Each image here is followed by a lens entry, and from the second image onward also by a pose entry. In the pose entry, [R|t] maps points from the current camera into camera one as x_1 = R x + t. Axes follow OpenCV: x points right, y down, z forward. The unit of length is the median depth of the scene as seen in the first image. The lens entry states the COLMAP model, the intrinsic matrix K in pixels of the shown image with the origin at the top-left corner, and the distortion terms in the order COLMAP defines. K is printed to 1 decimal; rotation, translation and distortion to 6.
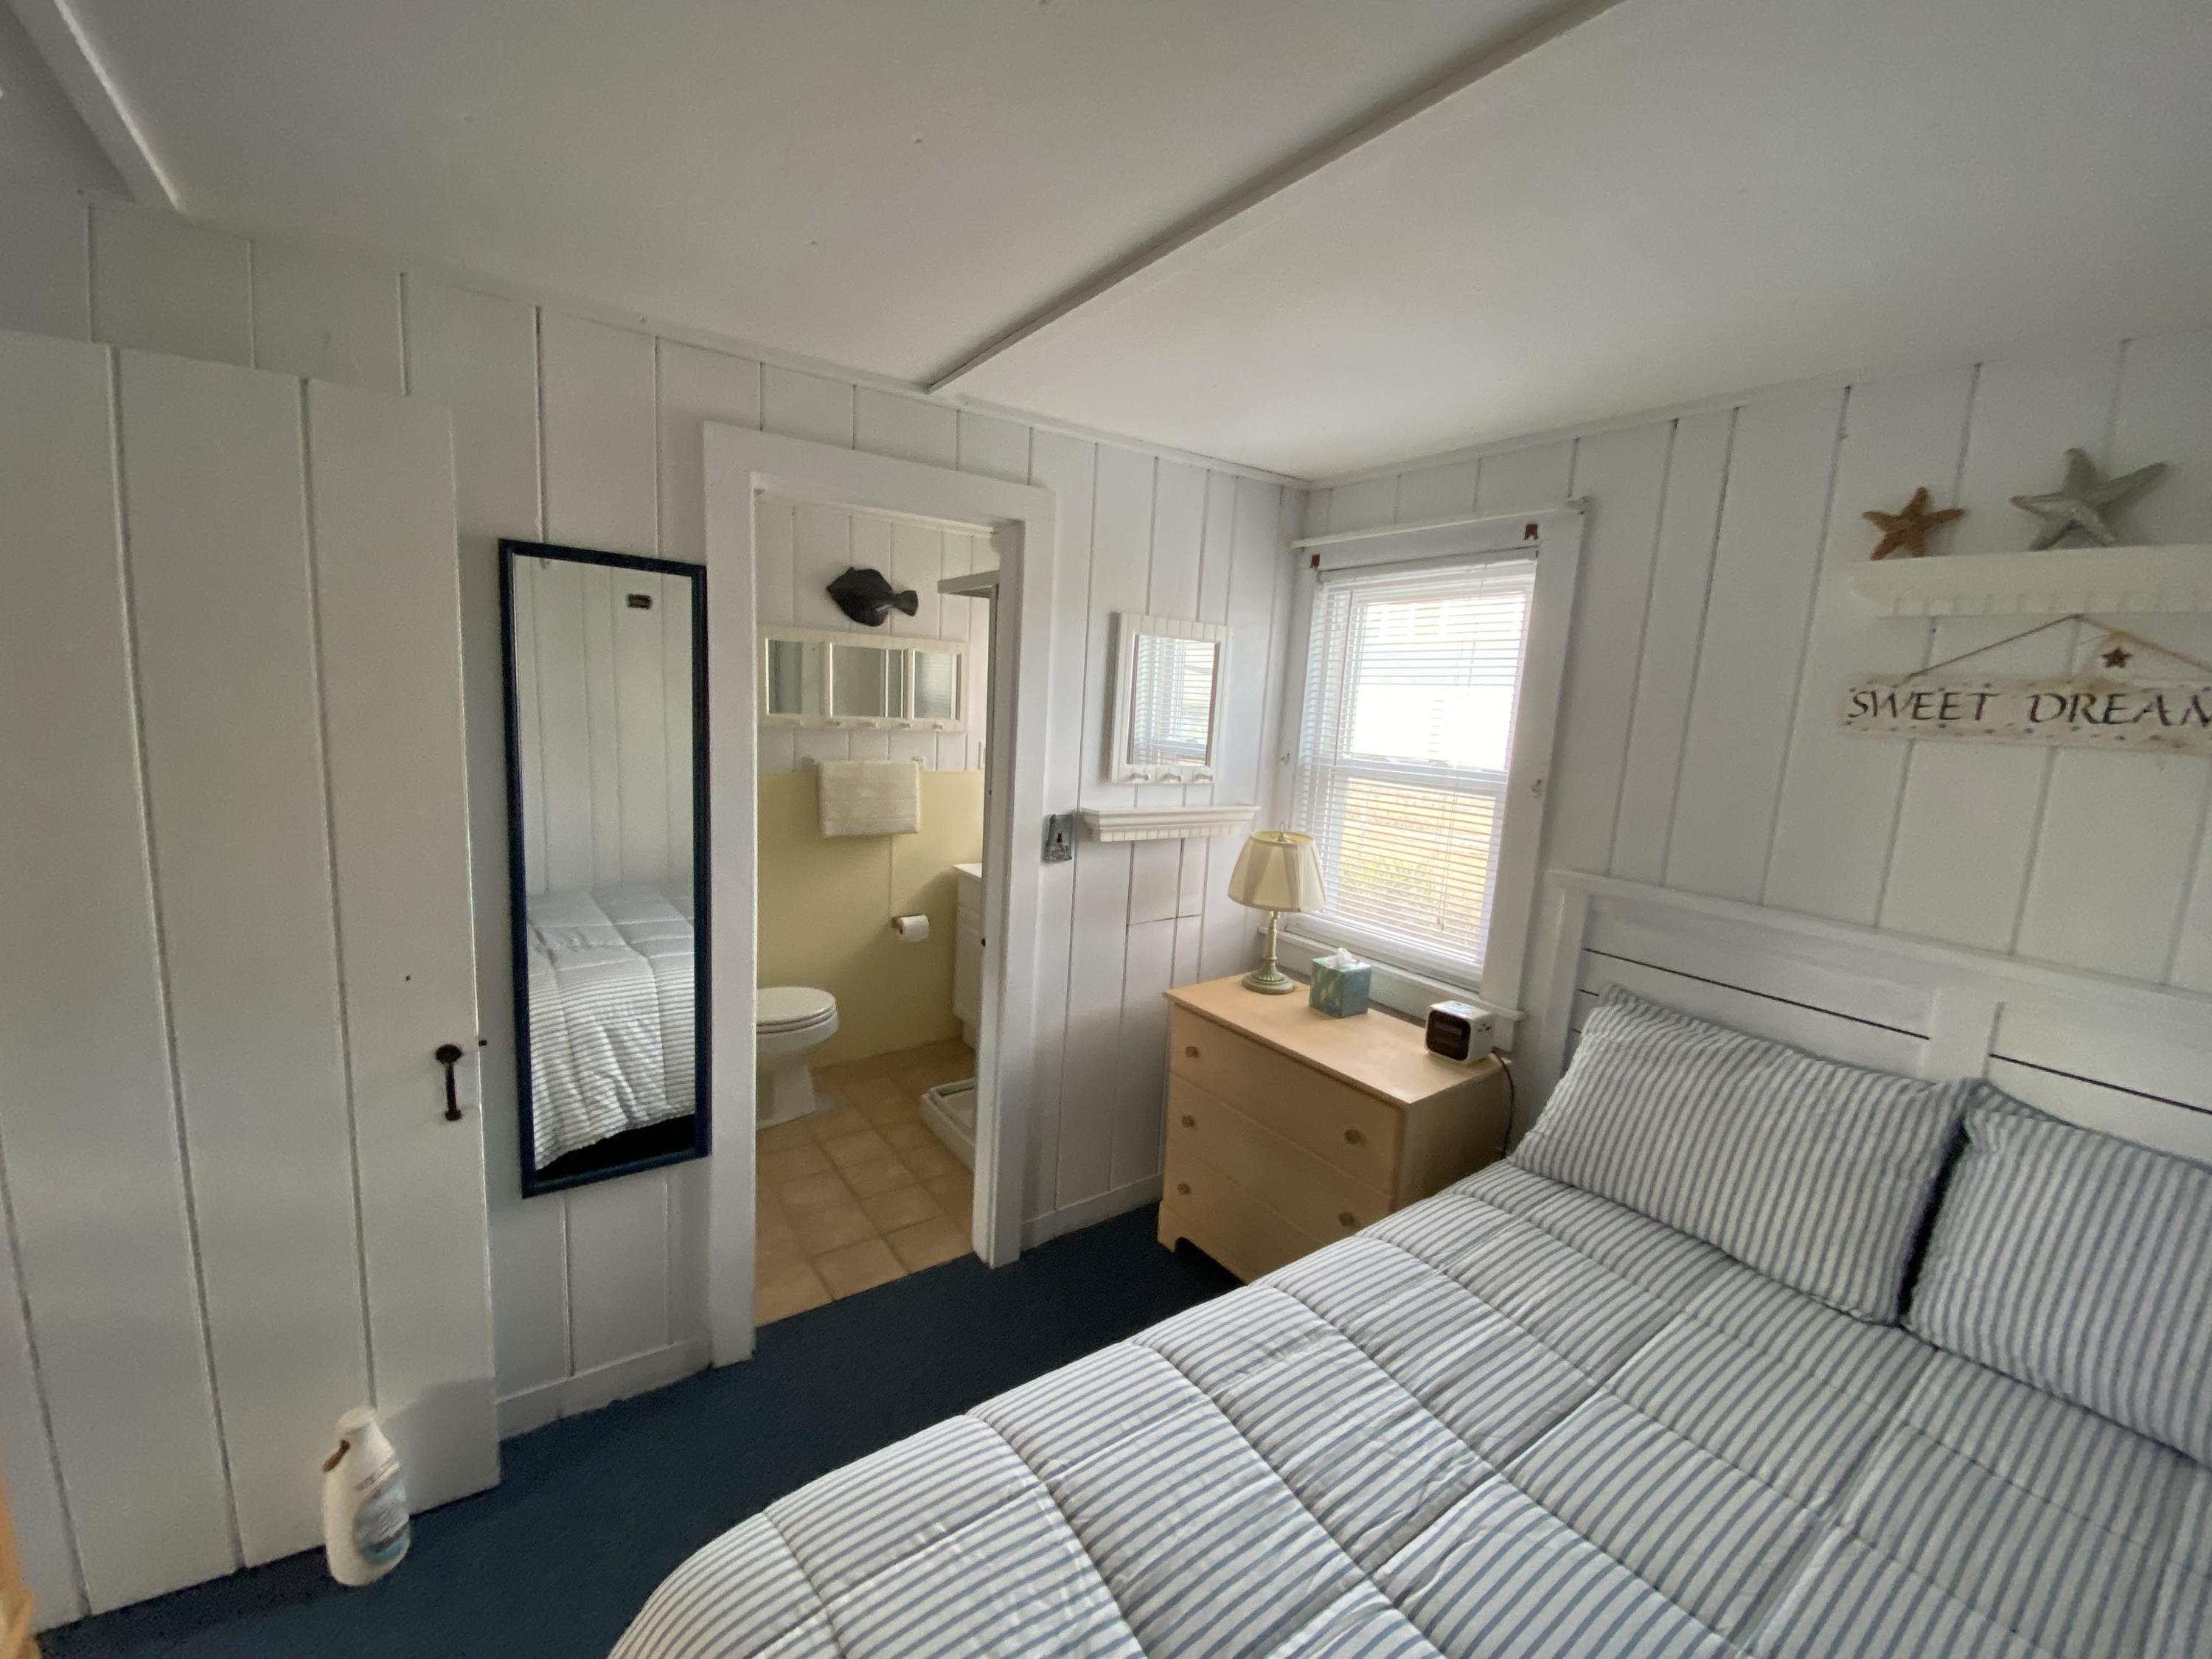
lens RADIAL K [[887.5, 0, 1102.3], [0, 887.5, 840.3], [0, 0, 1]] dist [0.052473, -0.034236]
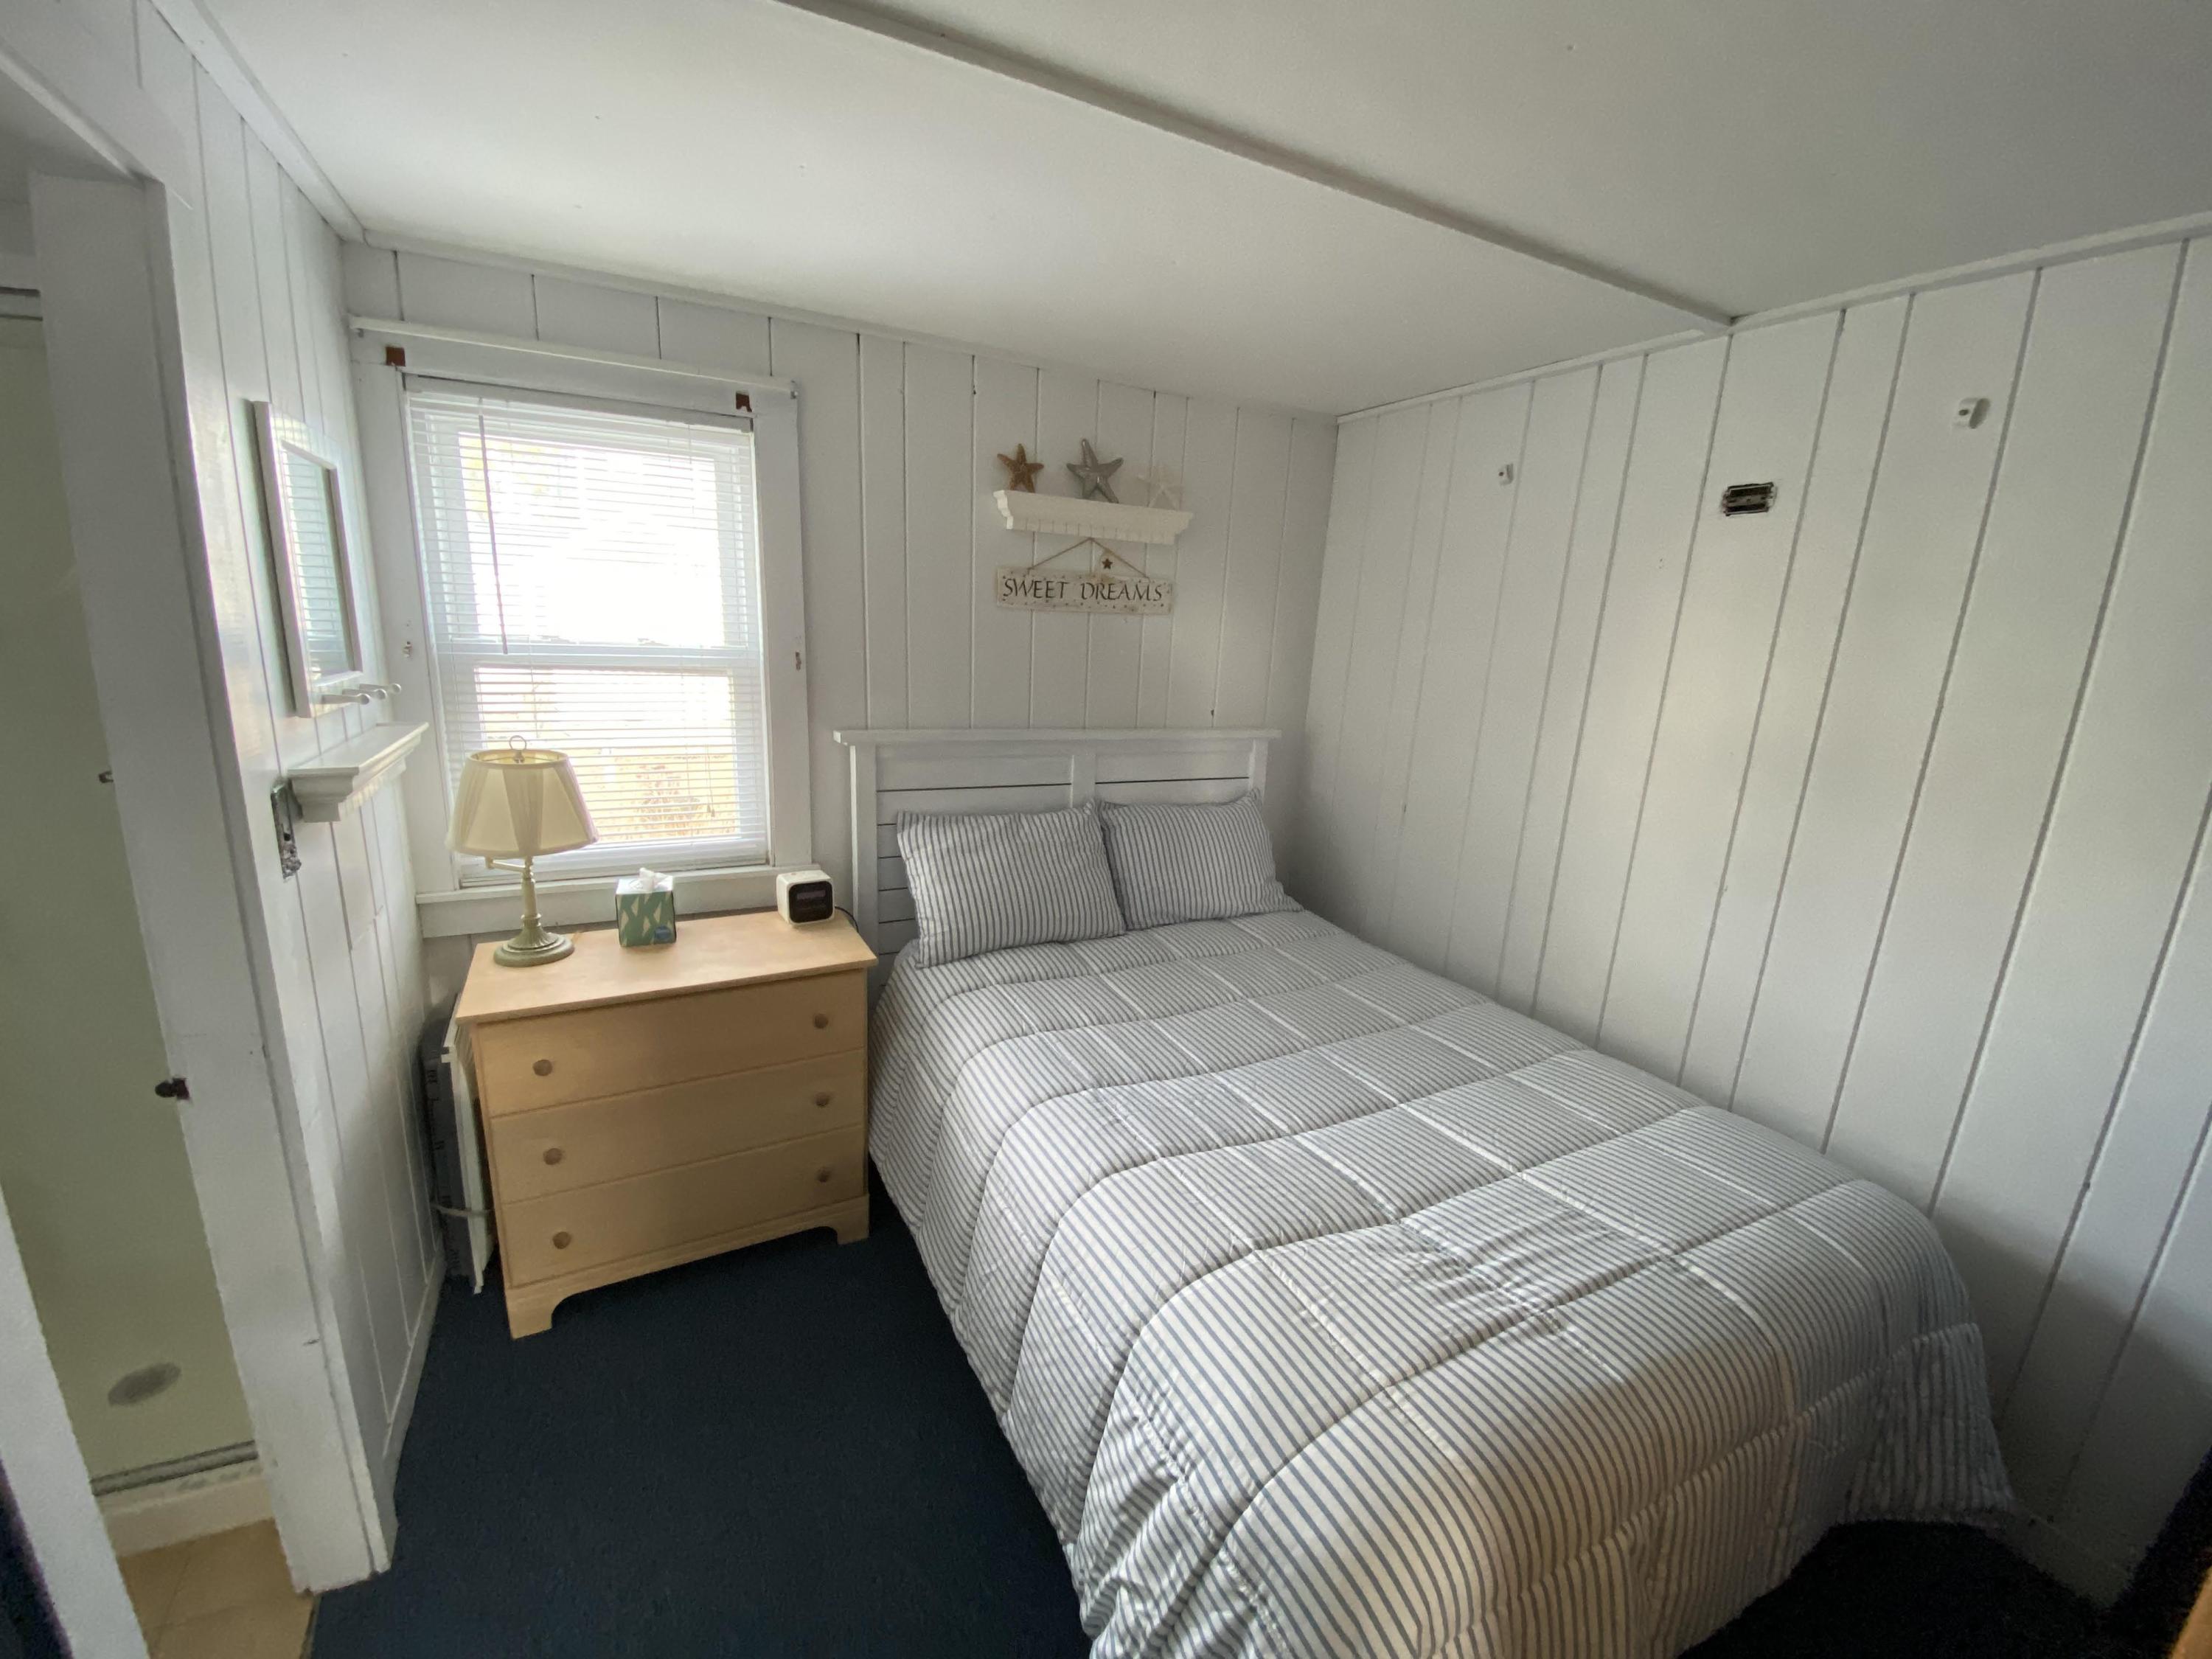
lens RADIAL K [[887.5, 0, 1102.3], [0, 887.5, 840.3], [0, 0, 1]] dist [0.052473, -0.034236]
pose [[0.150645, -0.281702, 0.947602, -0.680248], [0.119697, 0.956687, 0.265373, -0.116530], [-0.981315, 0.073448, 0.177839, 0.574122]]
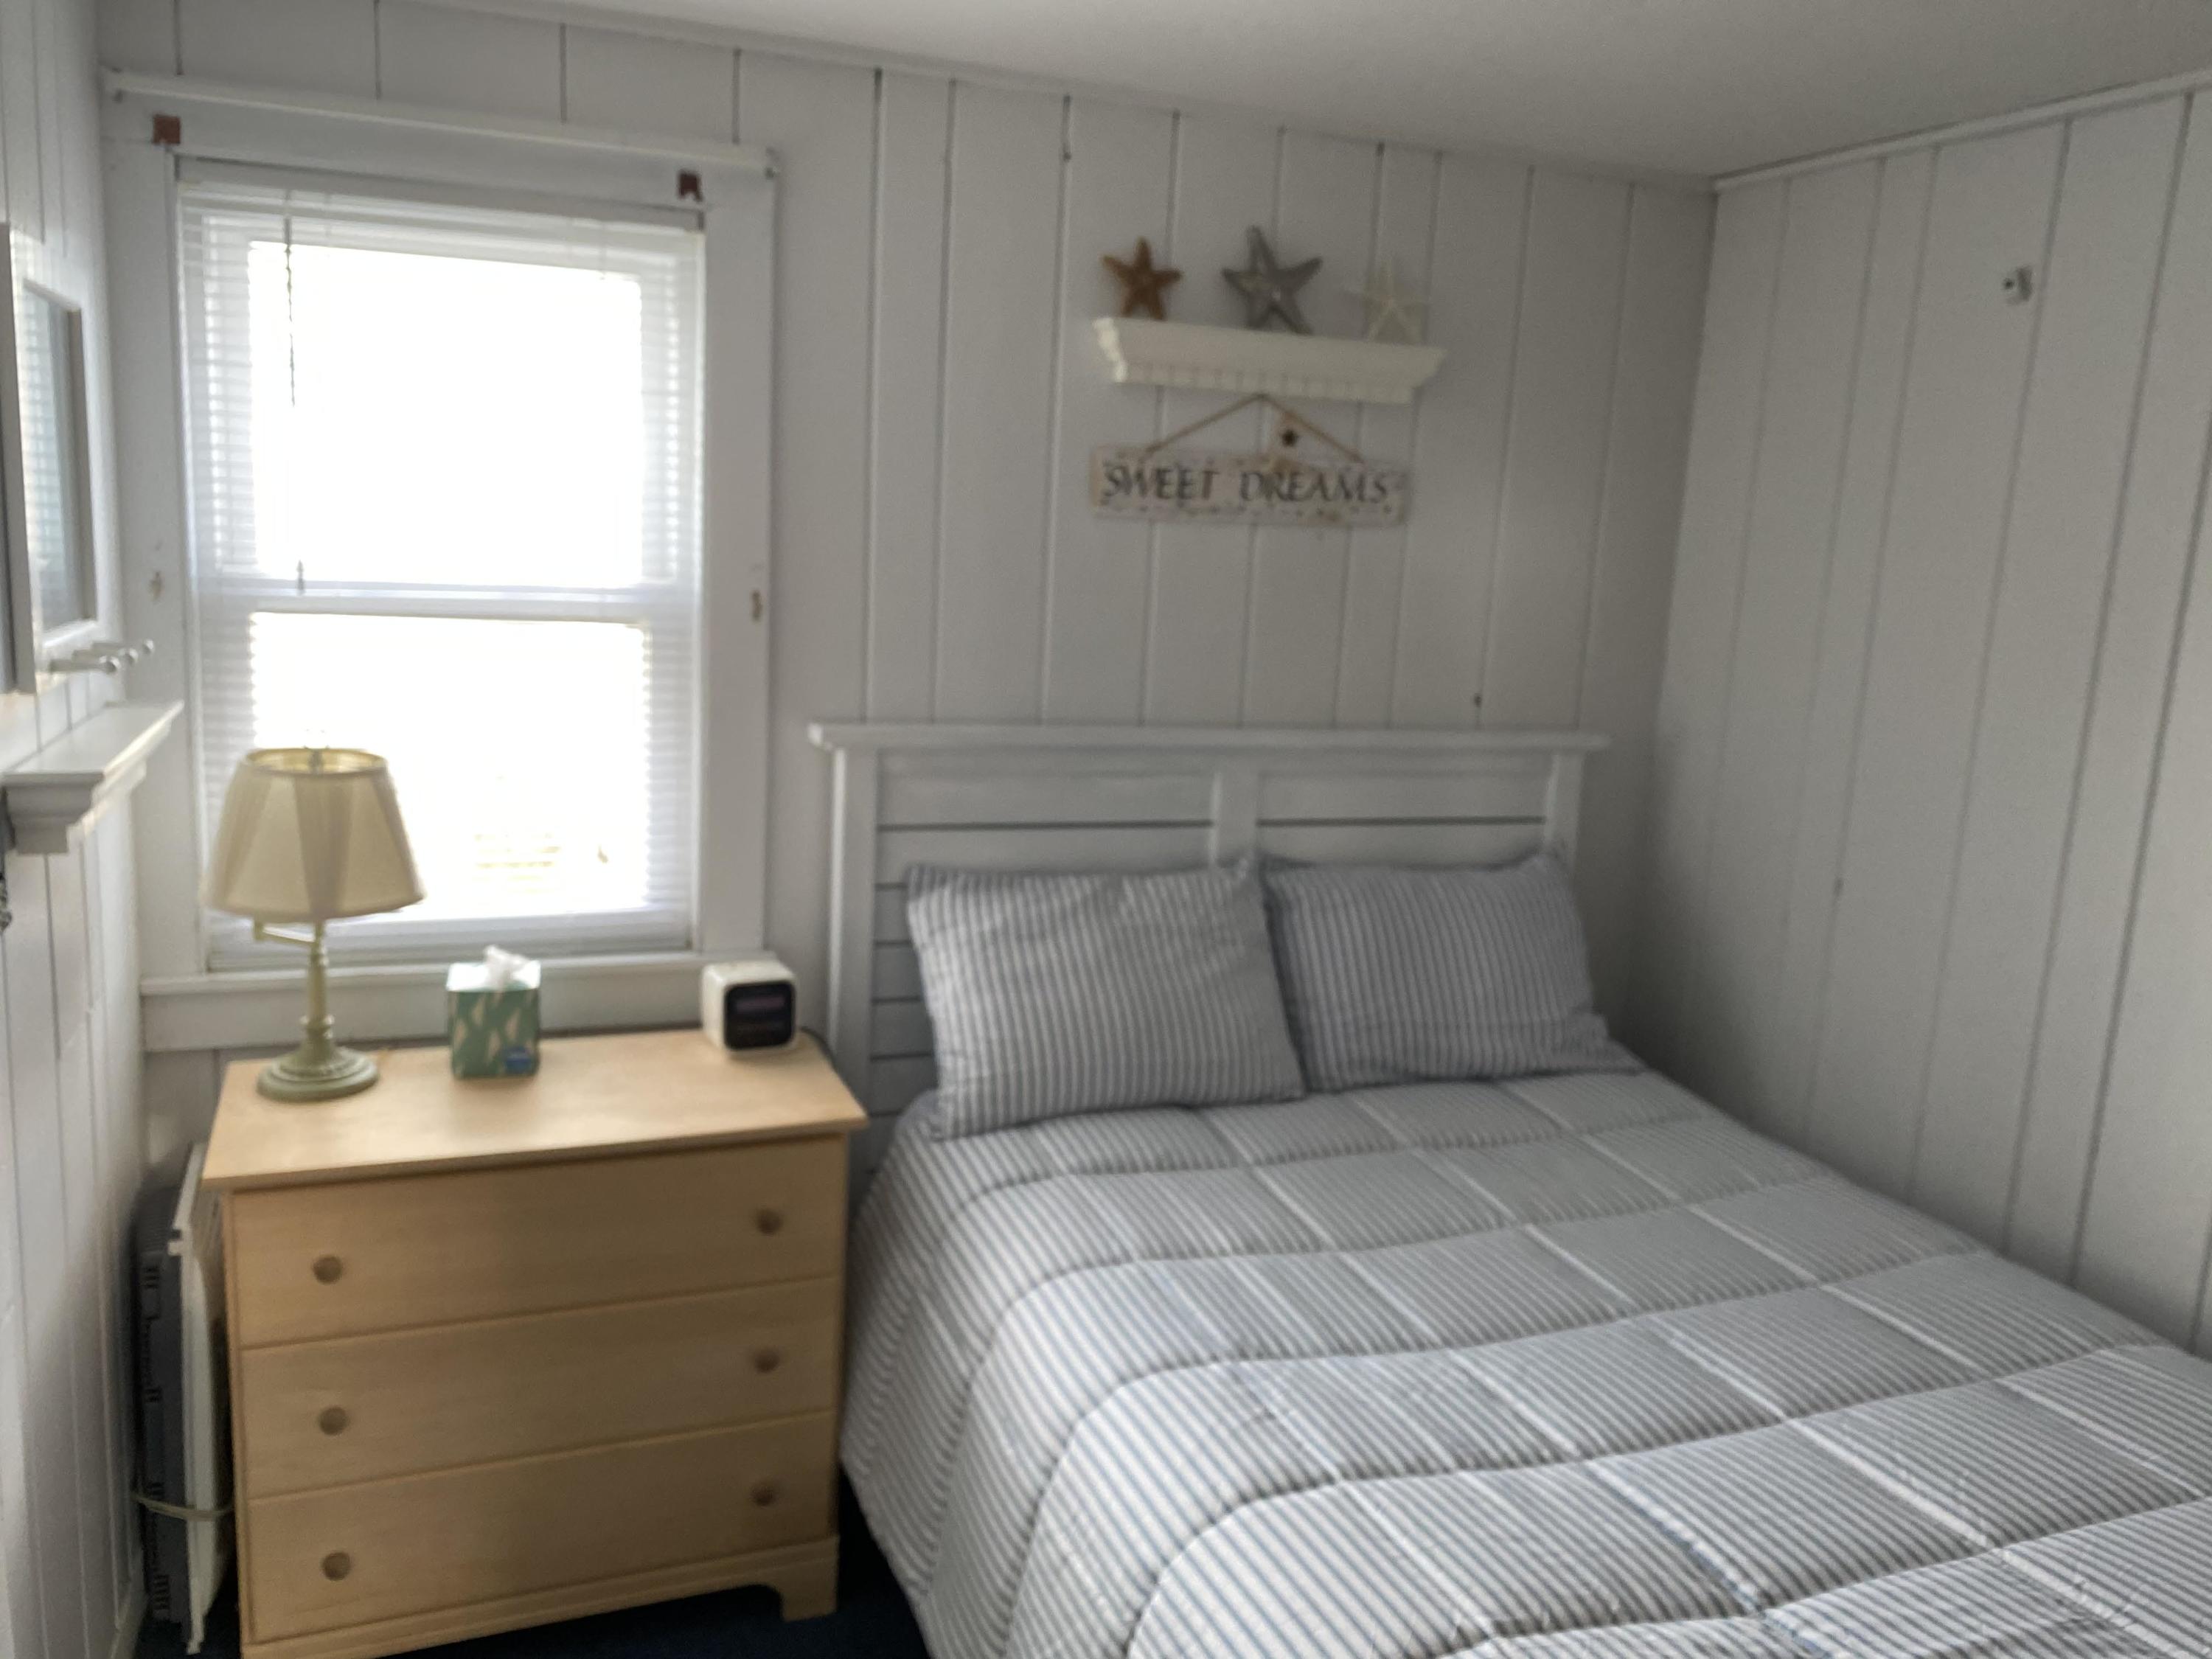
lens RADIAL K [[1735.1, 0, 1106.0], [0, 1735.1, 829.5], [0, 0, 1]] dist [0.071685, -0.088323]
pose [[0.260195, -0.219306, 0.940321, -0.817759], [0.117554, 0.973815, 0.194589, -0.143681], [-0.958373, 0.059908, 0.279163, 0.523711]]
